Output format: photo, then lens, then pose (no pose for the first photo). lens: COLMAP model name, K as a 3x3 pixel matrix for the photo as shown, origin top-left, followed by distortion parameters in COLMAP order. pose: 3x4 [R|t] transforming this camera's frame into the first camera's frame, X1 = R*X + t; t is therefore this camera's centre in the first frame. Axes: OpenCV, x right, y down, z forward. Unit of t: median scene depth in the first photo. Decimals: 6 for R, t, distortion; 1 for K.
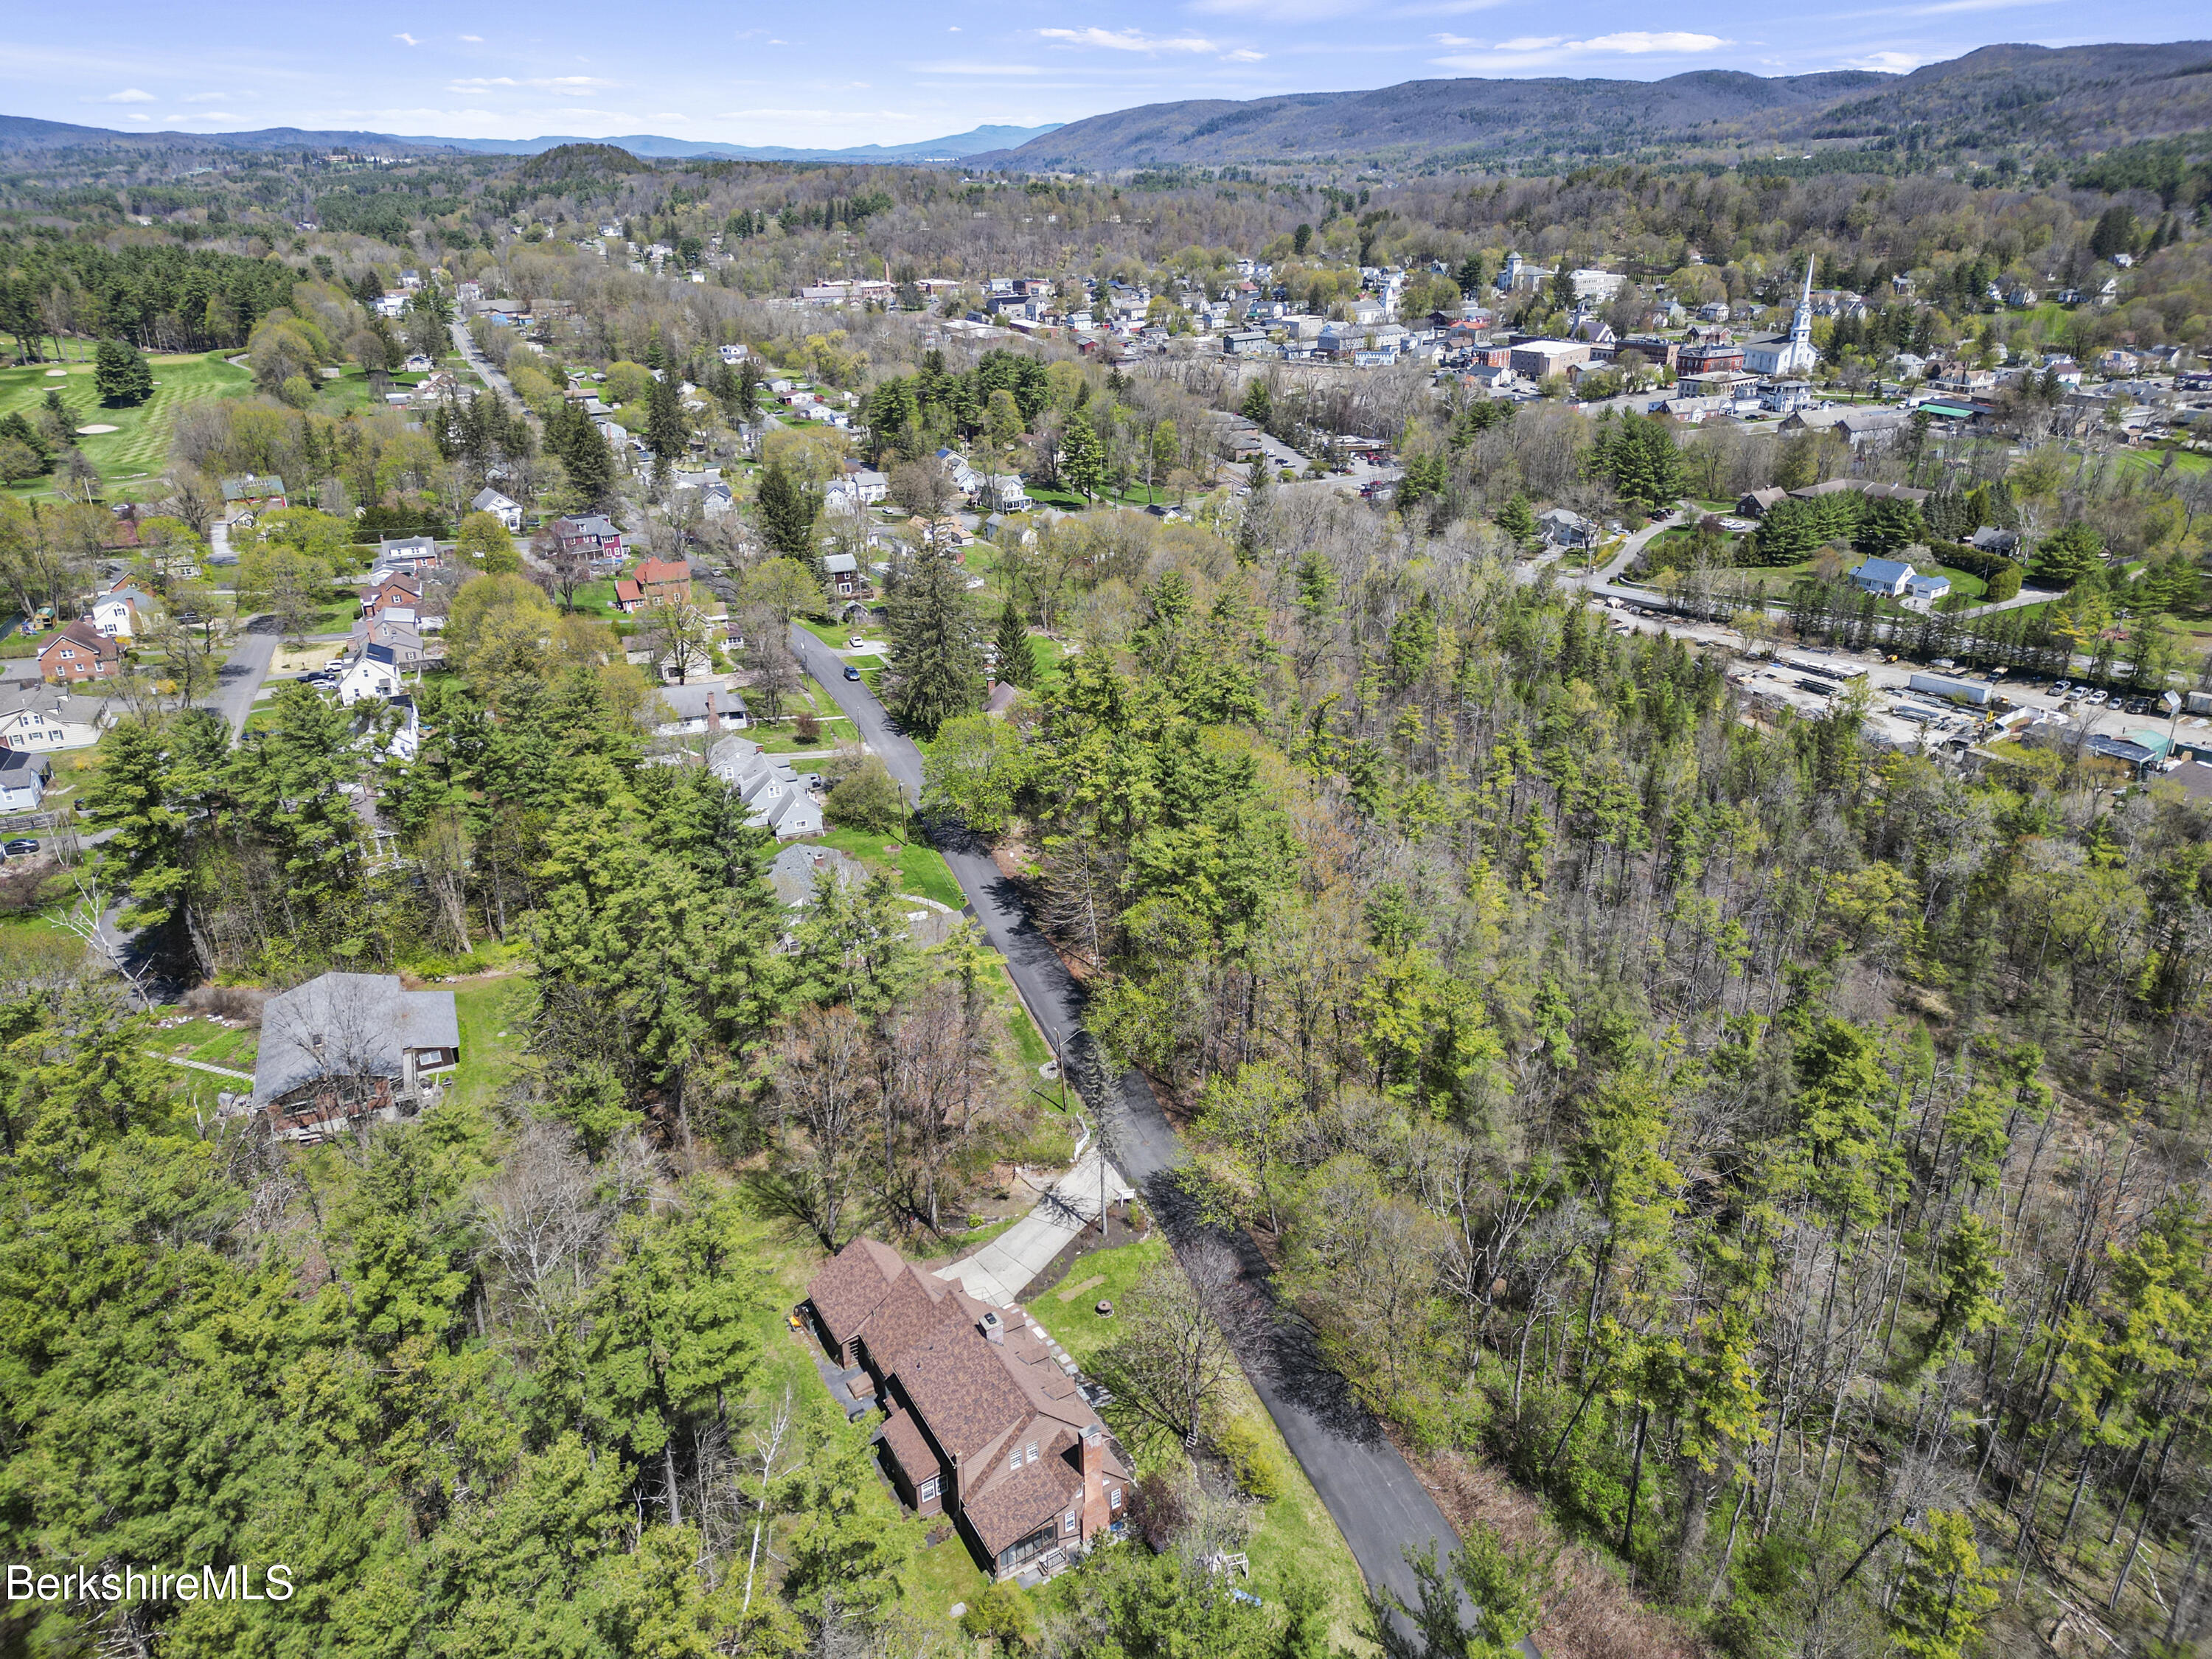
lens RADIAL K [[1532.5, 0, 1106.0], [0, 1532.5, 829.5], [0, 0, 1]] dist [0.080119, -0.066967]
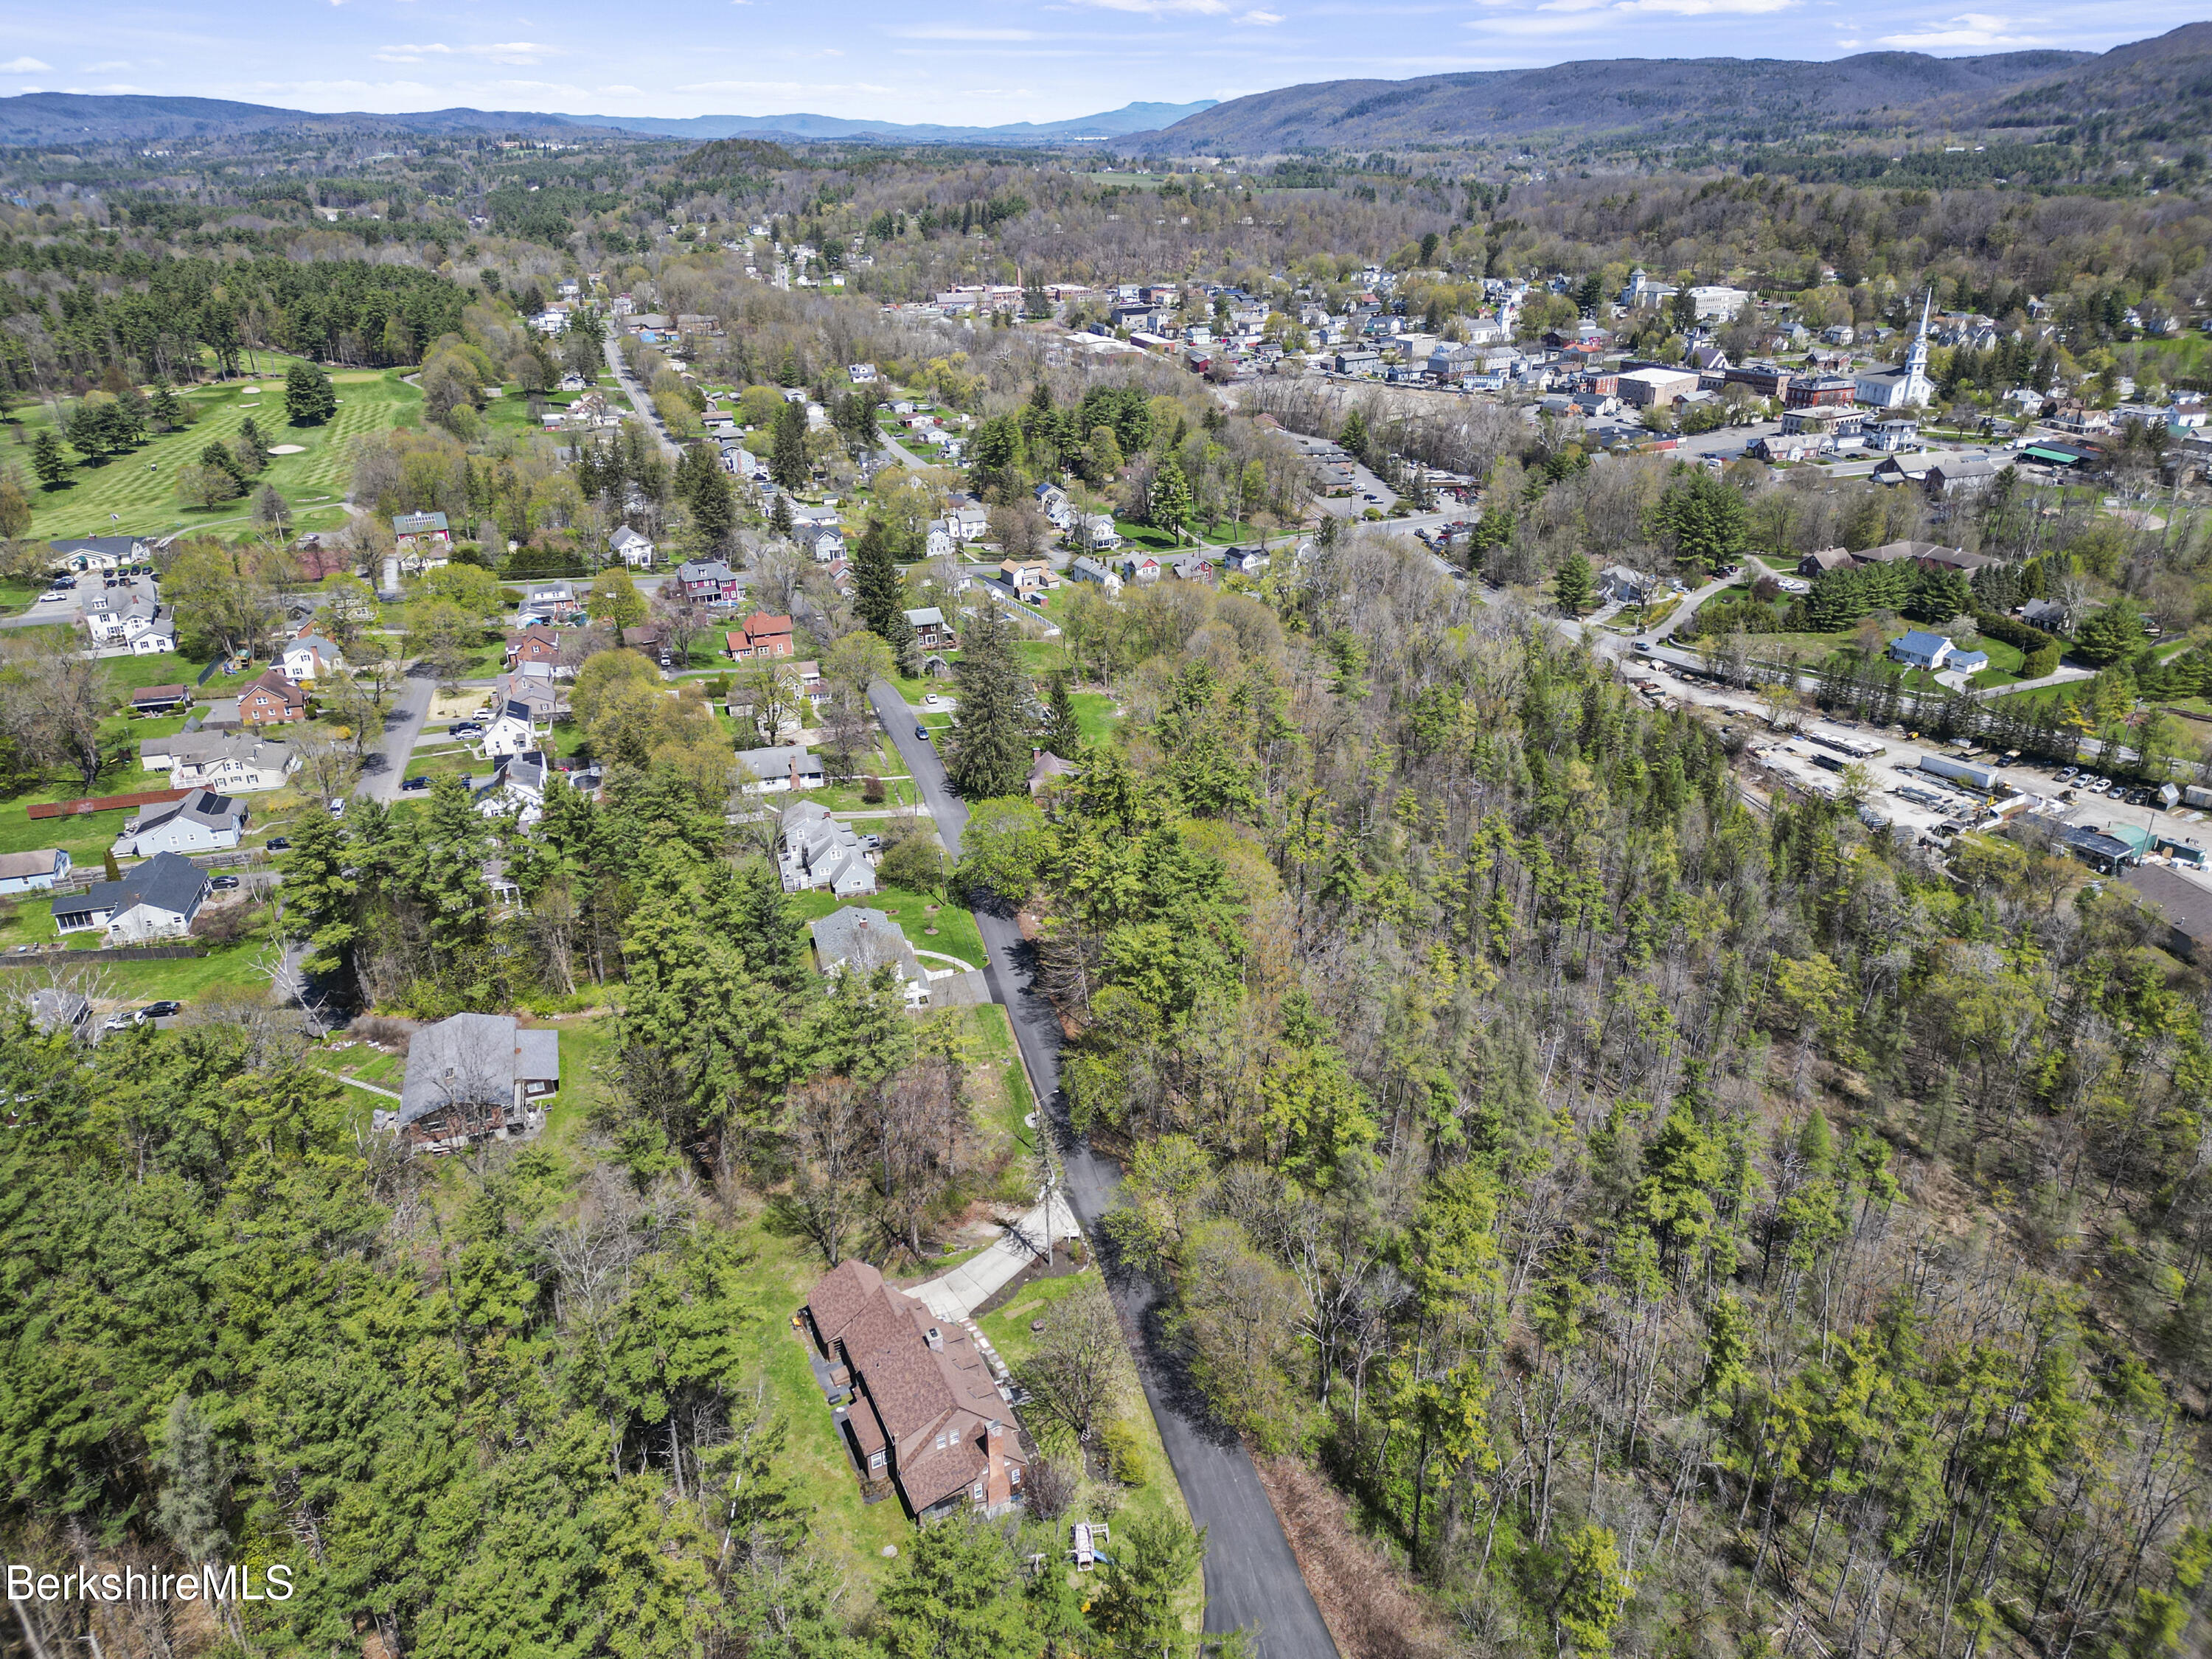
lens RADIAL K [[1532.5, 0, 1106.0], [0, 1532.5, 829.5], [0, 0, 1]] dist [0.080119, -0.066967]
pose [[0.996072, 0.036825, -0.080523, 0.064710], [-0.035839, 0.999264, 0.013666, -0.052881], [0.080967, -0.010727, 0.996659, -0.114612]]
